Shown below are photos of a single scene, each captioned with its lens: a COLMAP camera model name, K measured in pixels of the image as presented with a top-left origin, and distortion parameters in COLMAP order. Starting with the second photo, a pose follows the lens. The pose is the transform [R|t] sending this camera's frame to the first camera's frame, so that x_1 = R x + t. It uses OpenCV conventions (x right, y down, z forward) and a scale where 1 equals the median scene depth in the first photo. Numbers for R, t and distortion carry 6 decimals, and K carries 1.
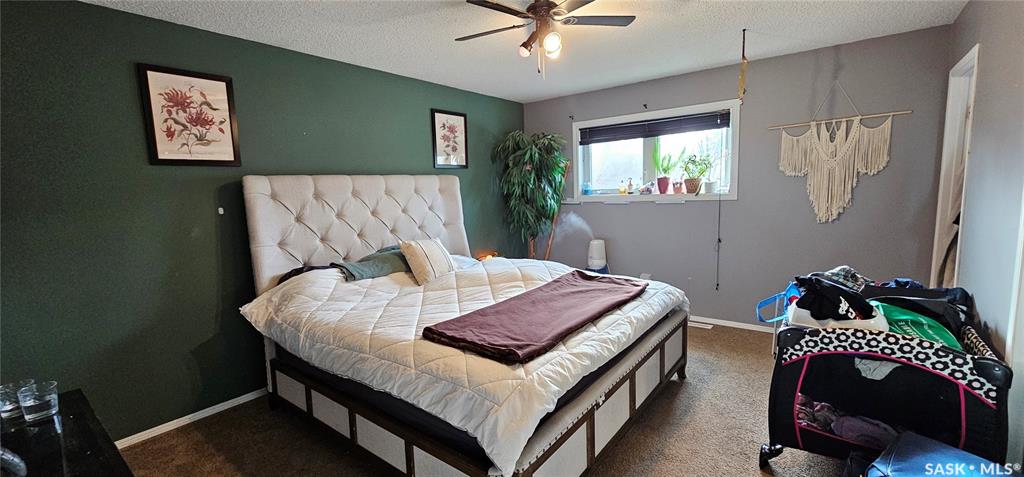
lens RADIAL K [[417.4, 0, 512.9], [0, 417.4, 237.2], [0, 0, 1]] dist [0.000469, 0.000005]
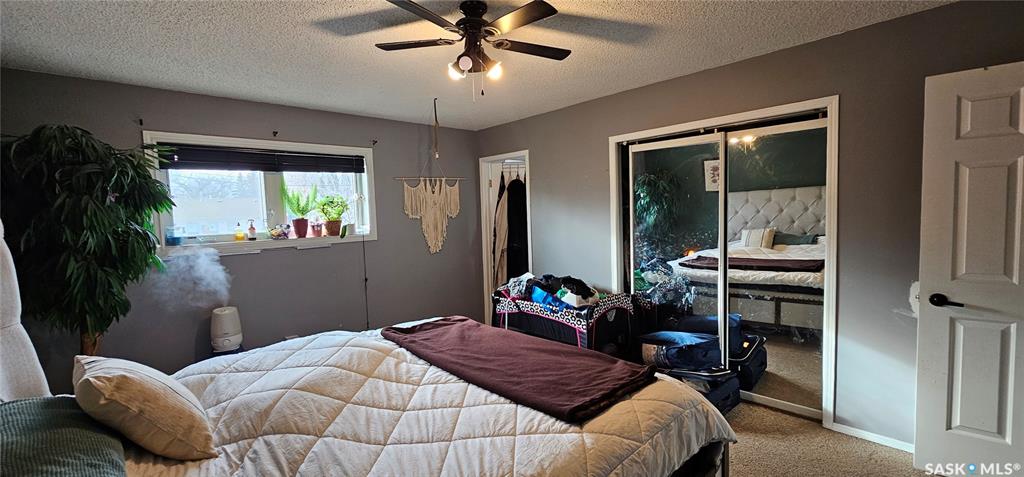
lens RADIAL K [[417.4, 0, 512.8], [0, 417.4, 239.0], [0, 0, 1]] dist [0.000469, 0.000005]
pose [[0.151692, -0.036853, 0.987740, -0.446226], [0.145053, 0.989316, 0.014635, -0.051837], [-0.977726, 0.141055, 0.155417, 0.447744]]
